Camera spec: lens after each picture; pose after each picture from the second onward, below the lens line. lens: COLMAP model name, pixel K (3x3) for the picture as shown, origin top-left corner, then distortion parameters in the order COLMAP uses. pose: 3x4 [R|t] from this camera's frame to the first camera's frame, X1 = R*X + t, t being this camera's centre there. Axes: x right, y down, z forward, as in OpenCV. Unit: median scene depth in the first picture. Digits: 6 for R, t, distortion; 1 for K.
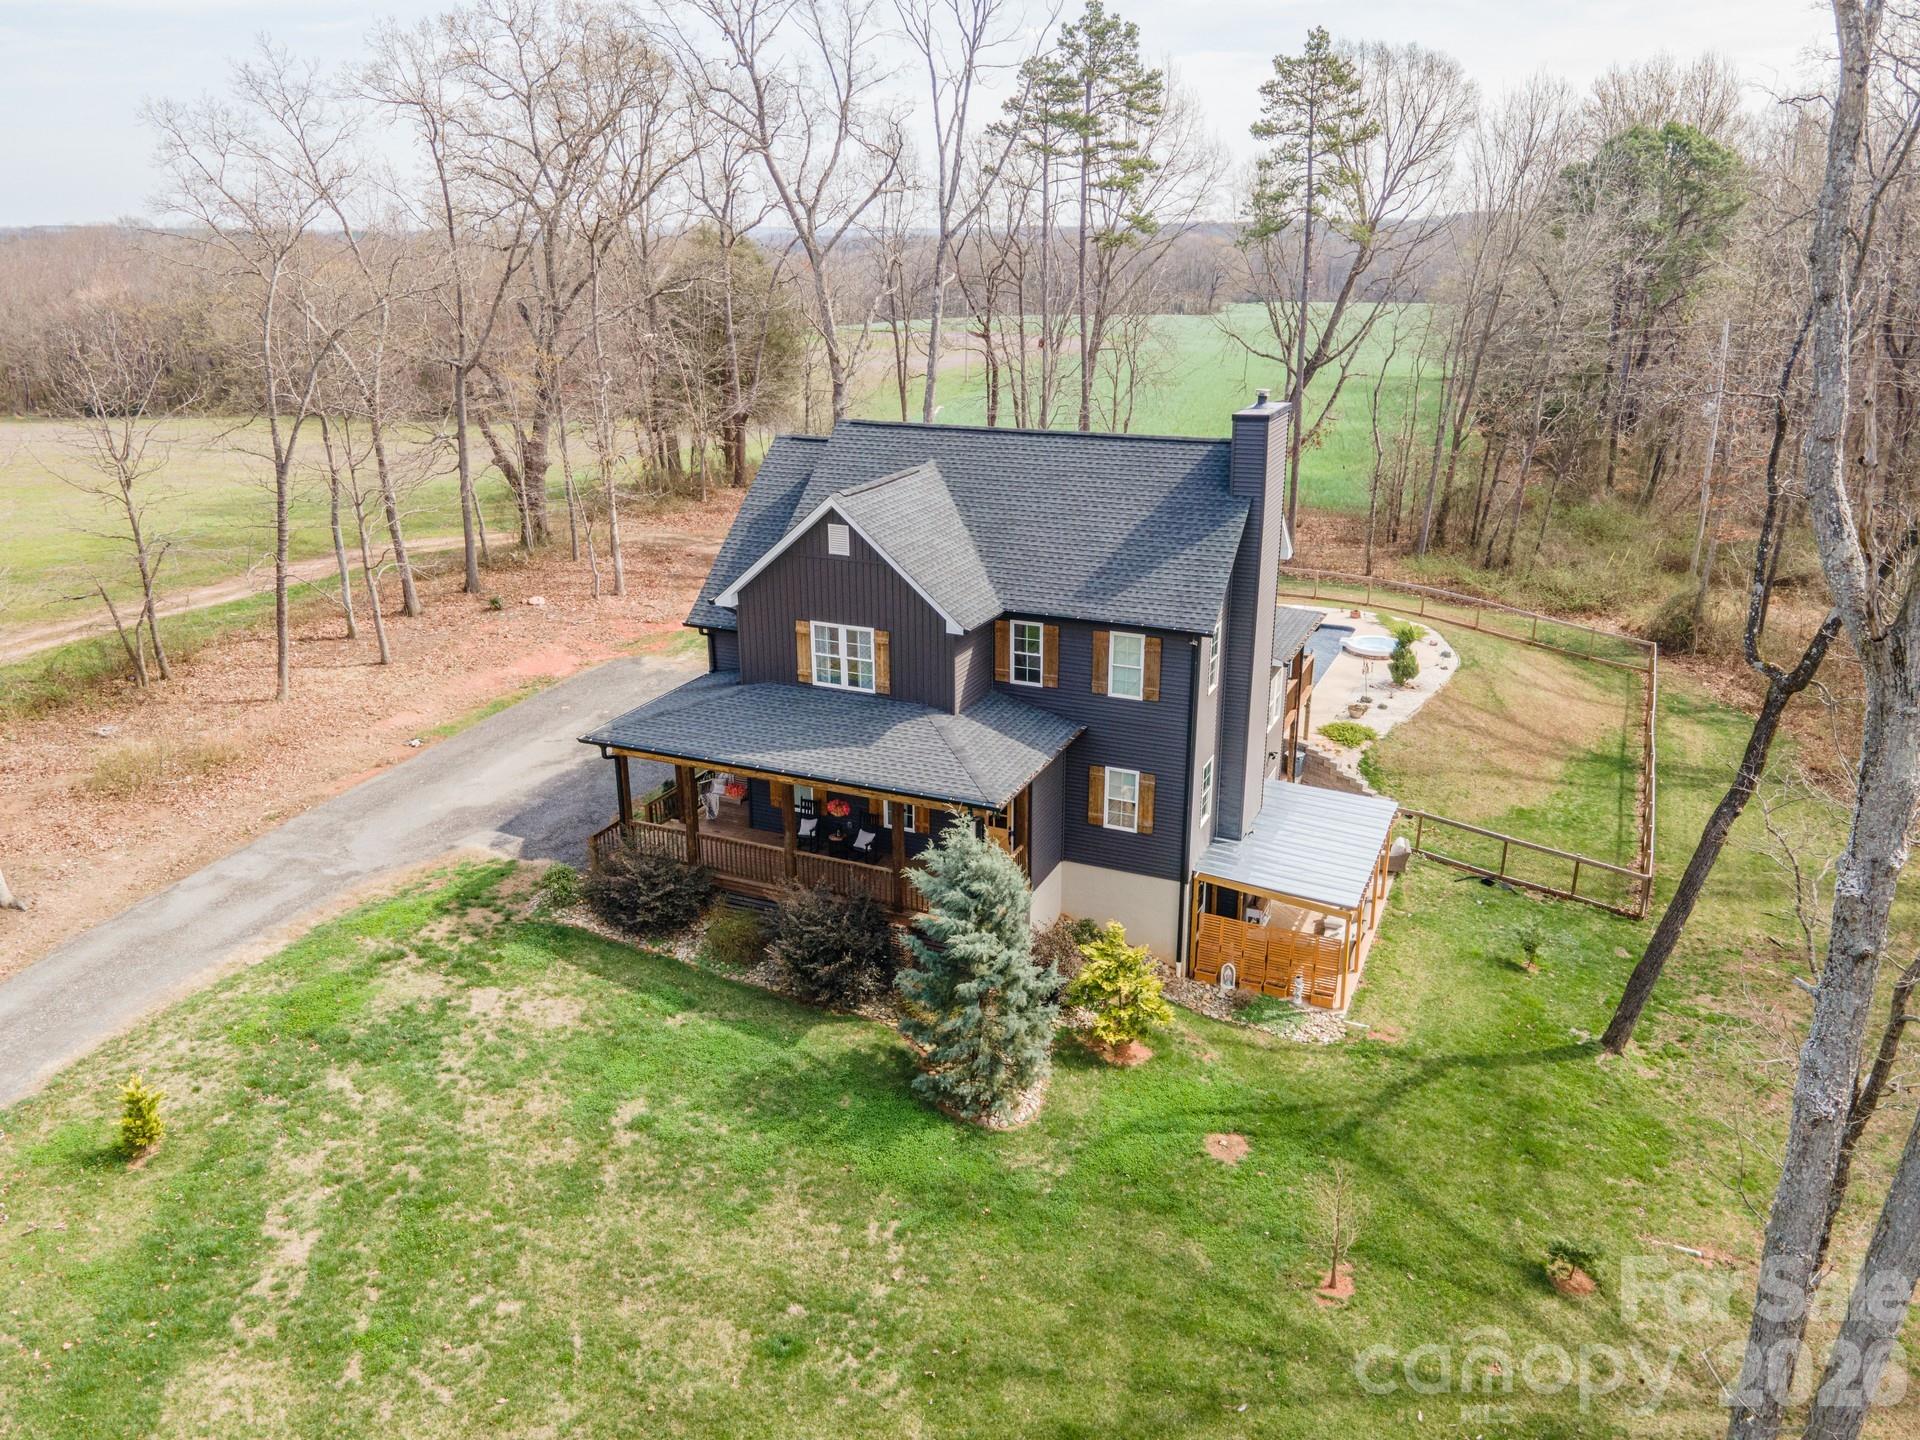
lens RADIAL K [[1400.3, 0, 960.0], [0, 1400.3, 720.0], [0, 0, 1]] dist [0.034756, 0.034221]
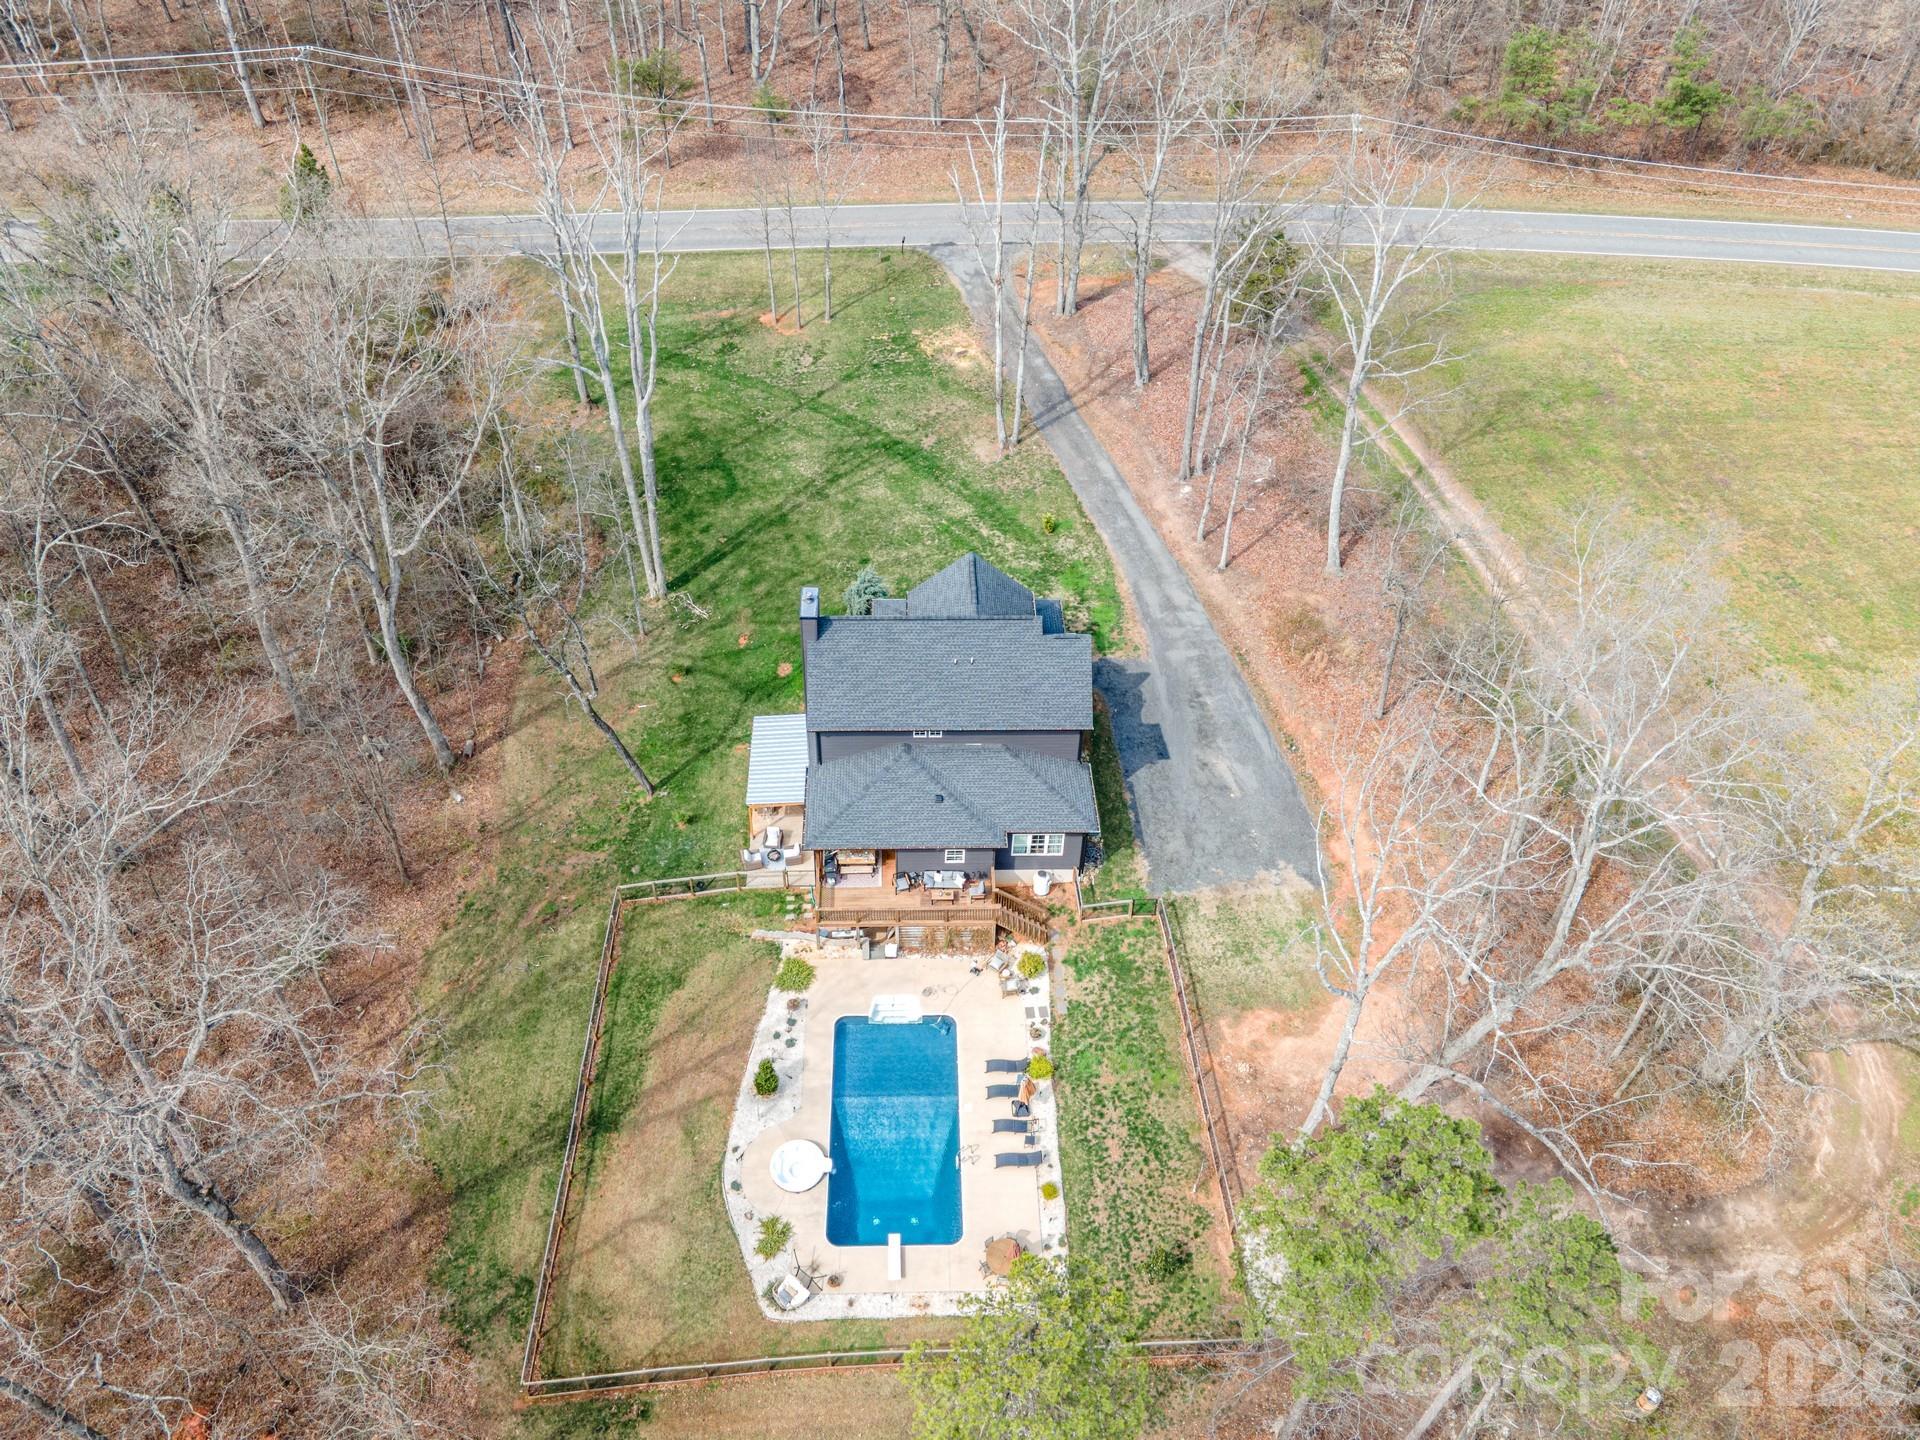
lens RADIAL K [[1535.5, 0, 960.0], [0, 1535.5, 720.0], [0, 0, 1]] dist [0.076403, -0.002311]
pose [[-0.897079, 0.292245, -0.331425, 0.862386], [-0.162919, 0.478451, 0.862868, -2.246855], [0.410740, 0.828056, -0.381596, 2.212528]]
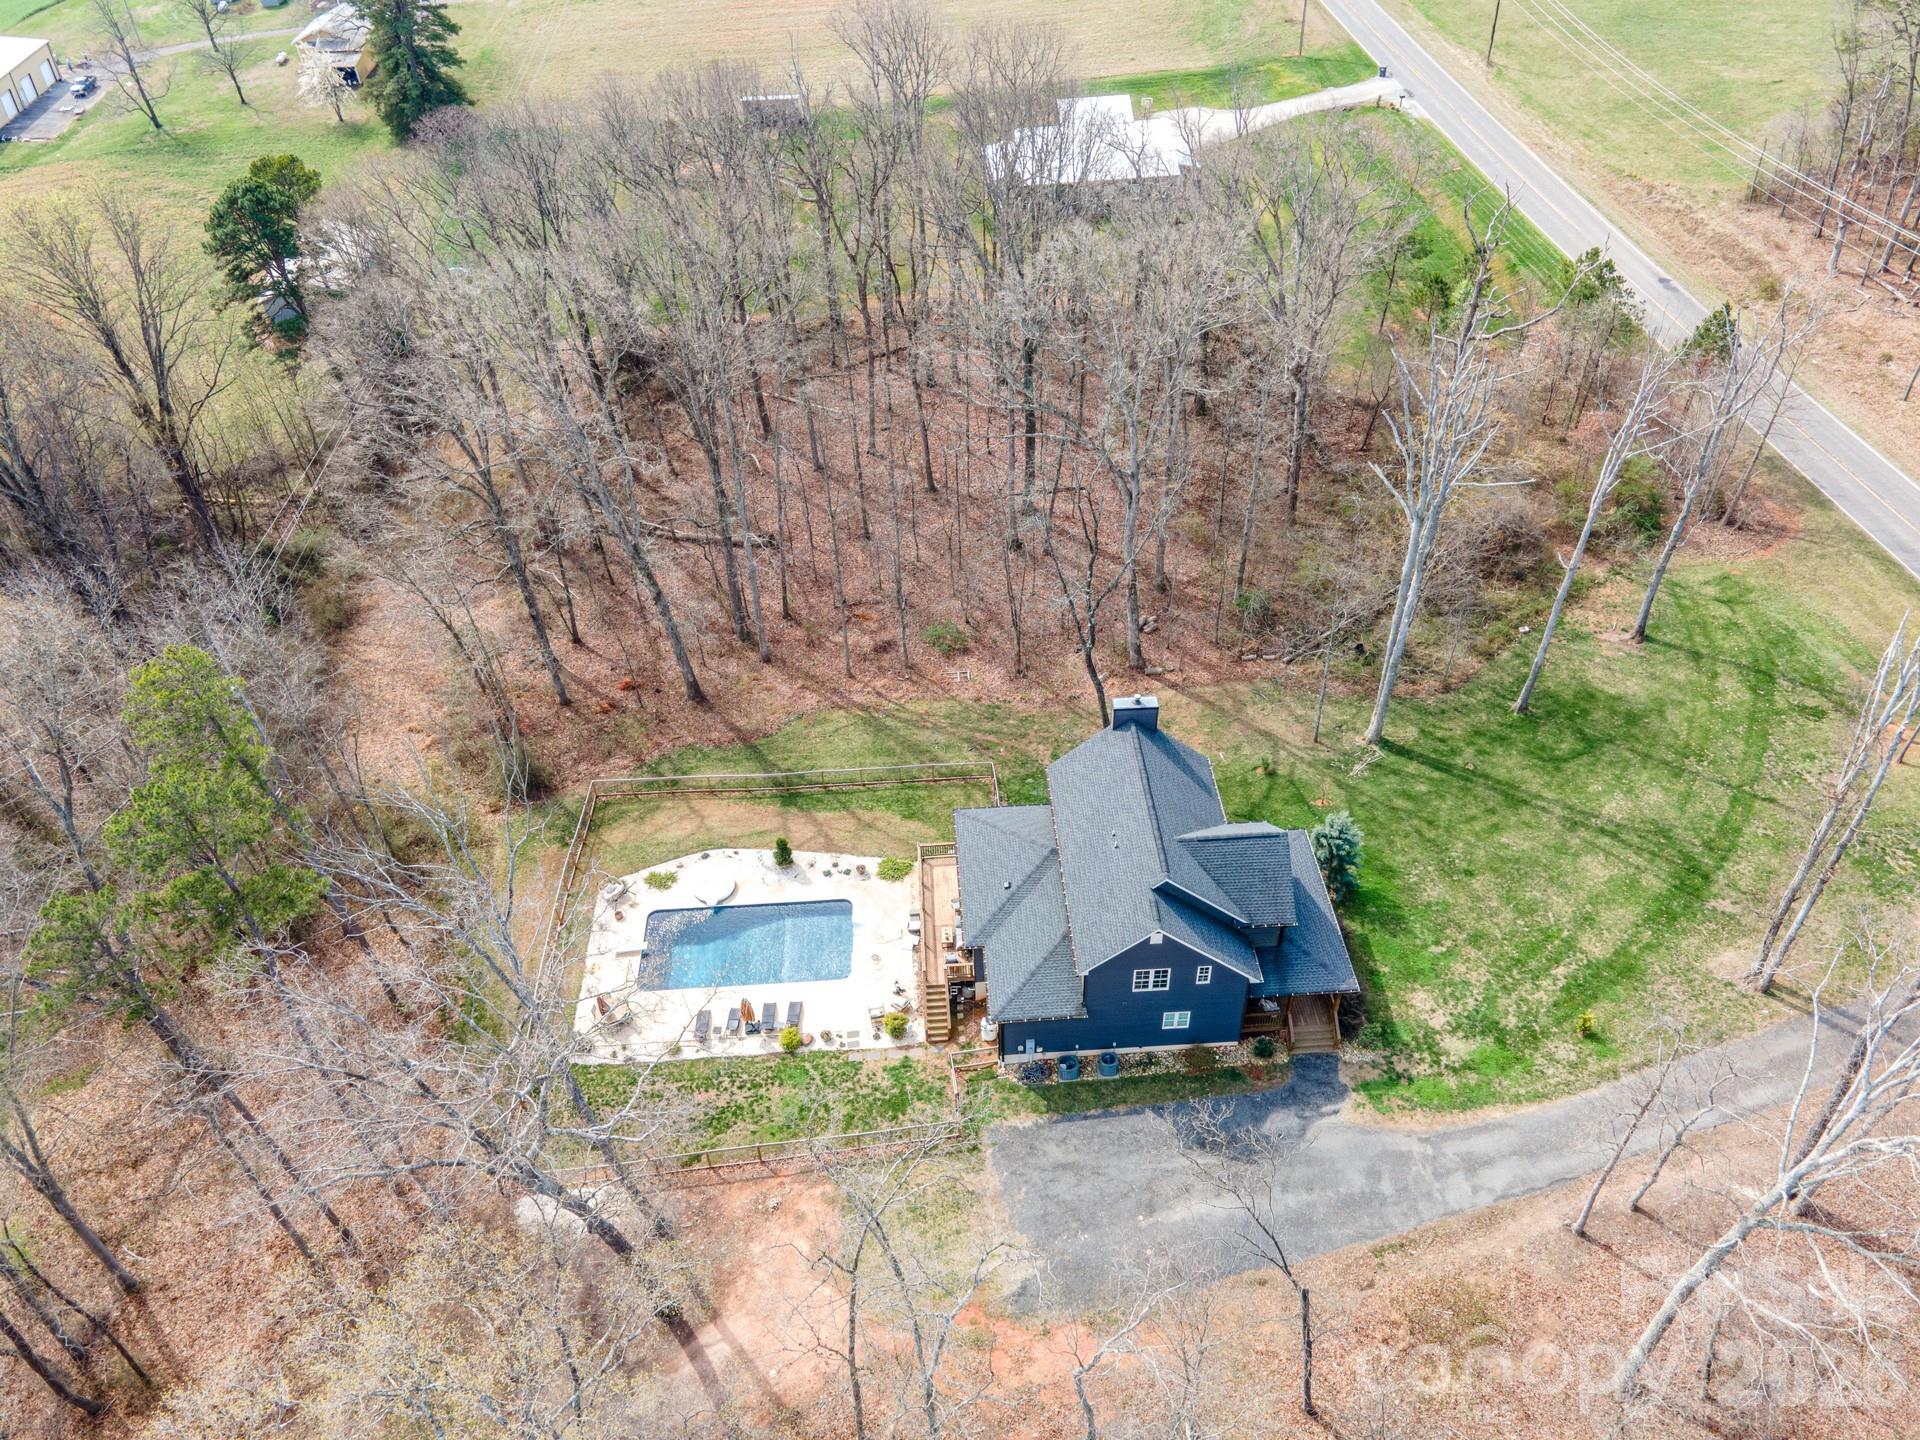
lens RADIAL K [[1400.3, 0, 960.0], [0, 1400.3, 720.0], [0, 0, 1]] dist [0.034756, 0.034221]
pose [[-0.459604, -0.575540, 0.676401, -1.212959], [0.322782, 0.601276, 0.730944, -1.991529], [-0.827391, 0.554275, -0.090574, 1.513820]]
